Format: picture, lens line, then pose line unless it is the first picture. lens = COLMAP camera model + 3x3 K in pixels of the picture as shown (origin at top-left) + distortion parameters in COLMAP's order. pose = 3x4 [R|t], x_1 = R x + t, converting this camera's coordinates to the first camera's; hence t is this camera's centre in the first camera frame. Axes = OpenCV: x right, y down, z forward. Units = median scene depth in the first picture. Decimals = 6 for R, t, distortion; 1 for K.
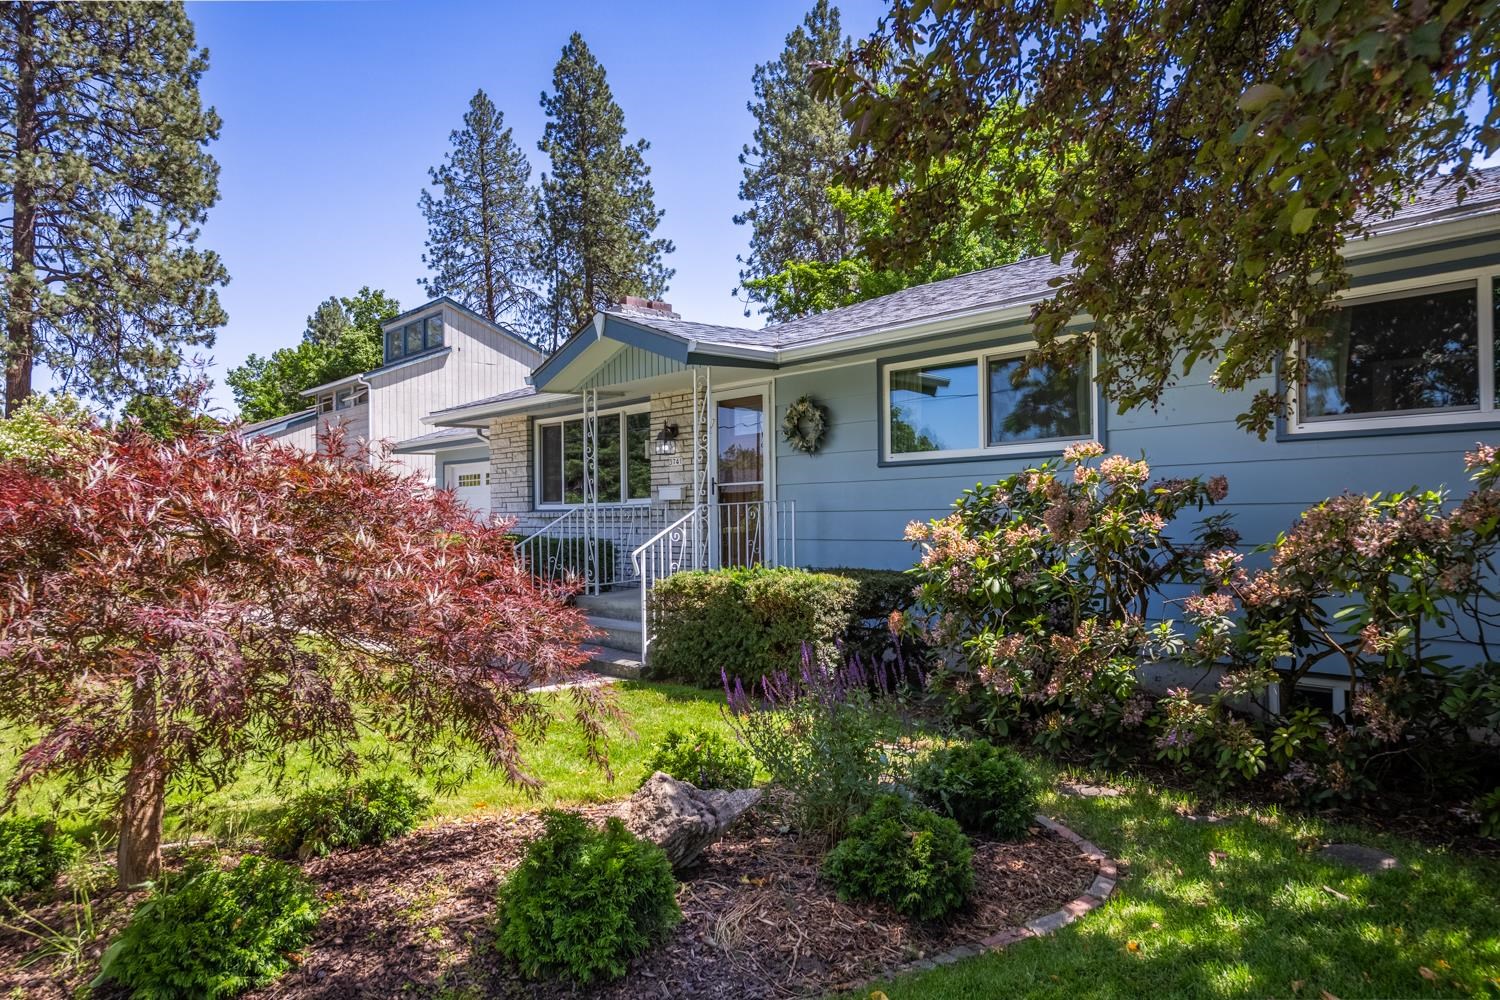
lens RADIAL K [[966.7, 0, 750.0], [0, 966.7, 500.0], [0, 0, 1]] dist [0.005403, 0.005093]
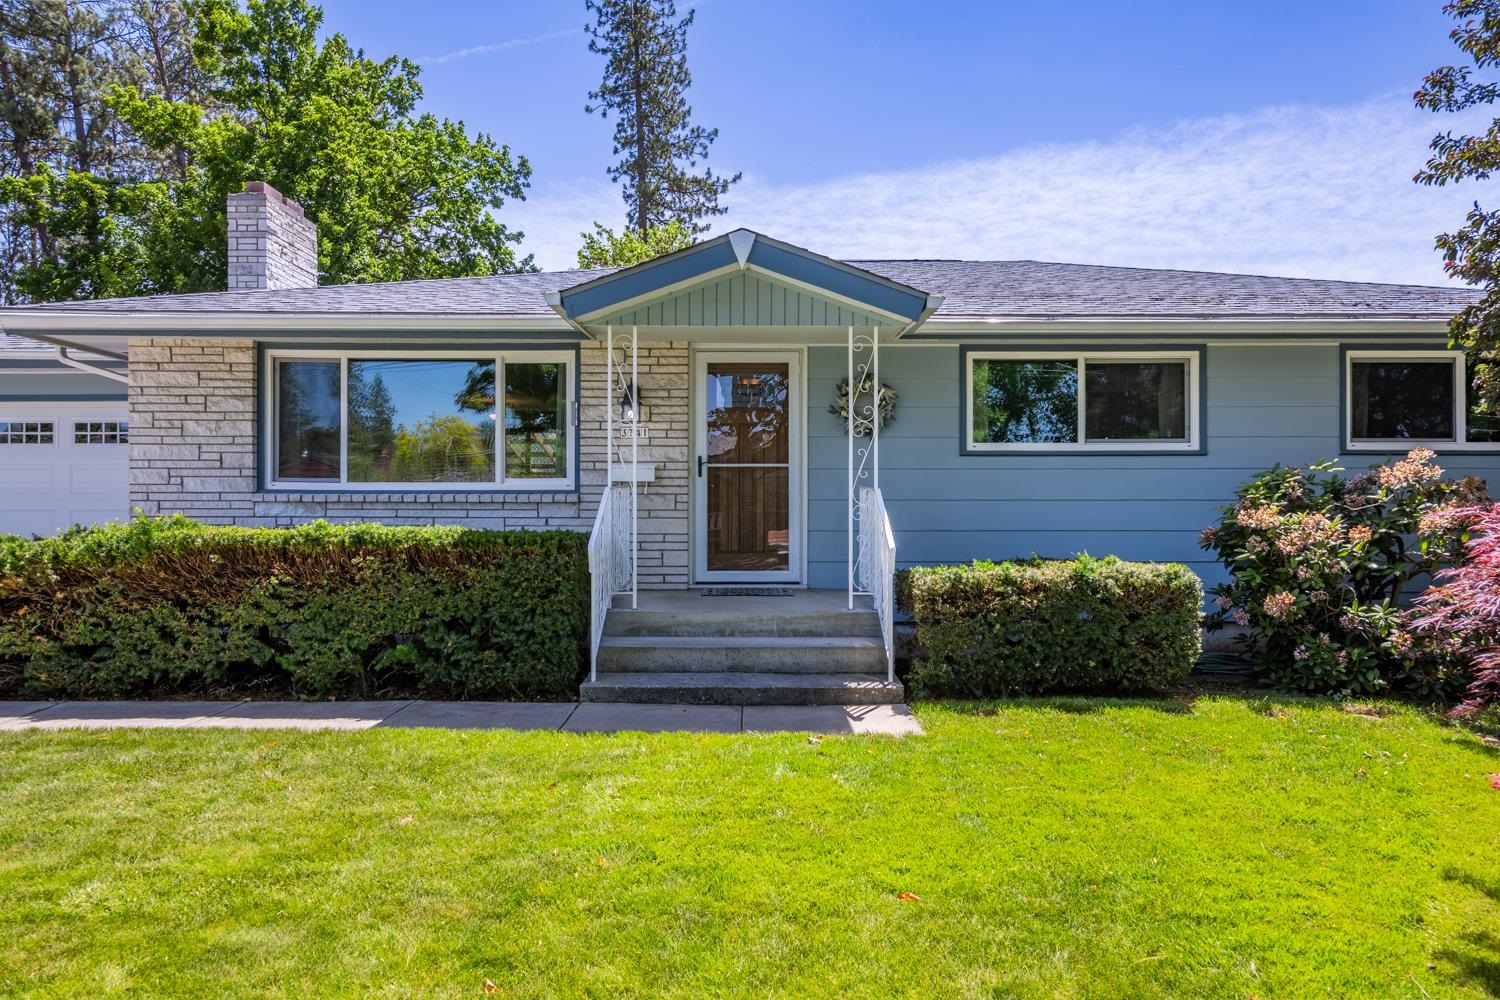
lens RADIAL K [[966.7, 0, 750.0], [0, 966.7, 500.0], [0, 0, 1]] dist [0.005403, 0.005093]
pose [[0.675829, 0.019539, 0.736799, -0.183945], [-0.021230, 0.999750, -0.007039, 0.005692], [-0.736753, -0.010886, 0.676075, 0.125632]]
